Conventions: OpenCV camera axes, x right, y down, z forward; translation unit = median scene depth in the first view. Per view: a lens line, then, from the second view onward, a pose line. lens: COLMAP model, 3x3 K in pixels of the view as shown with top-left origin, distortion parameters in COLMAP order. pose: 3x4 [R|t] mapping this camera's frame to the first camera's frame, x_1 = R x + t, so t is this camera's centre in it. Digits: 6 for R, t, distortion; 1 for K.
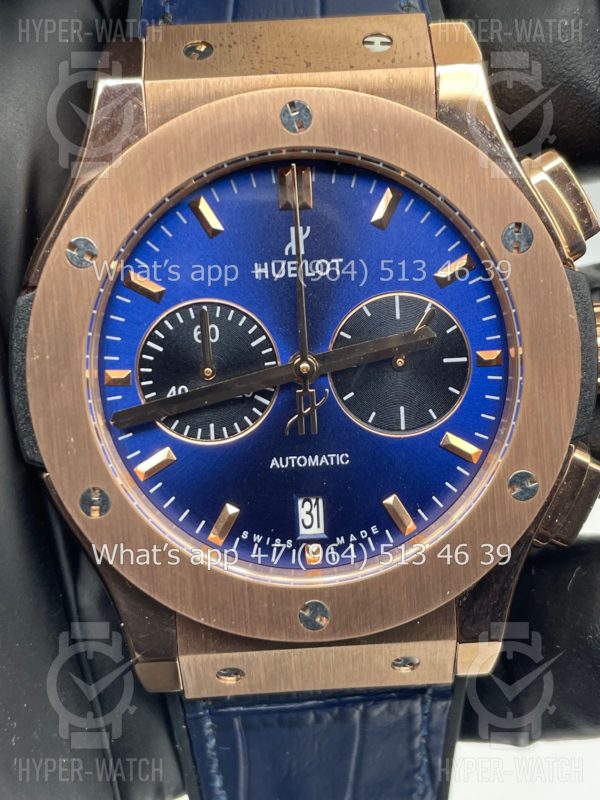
lens RADIAL K [[1204.1, 0, 297.3], [0, 1204.1, 396.0], [0, 0, 1]] dist [0.085624, 0.000000]
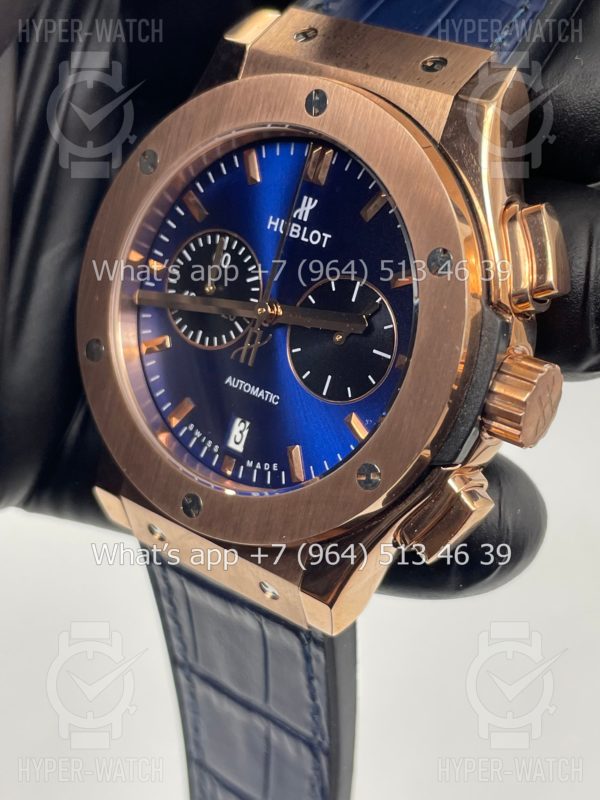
lens RADIAL K [[1204.1, 0, 300.1], [0, 1204.1, 404.4], [0, 0, 1]] dist [0.085624, 0.000000]
pose [[0.770319, 0.382303, -0.510346, 0.653729], [-0.386374, 0.916530, 0.103383, -0.072831], [0.507271, 0.117547, 0.853732, 0.022310]]
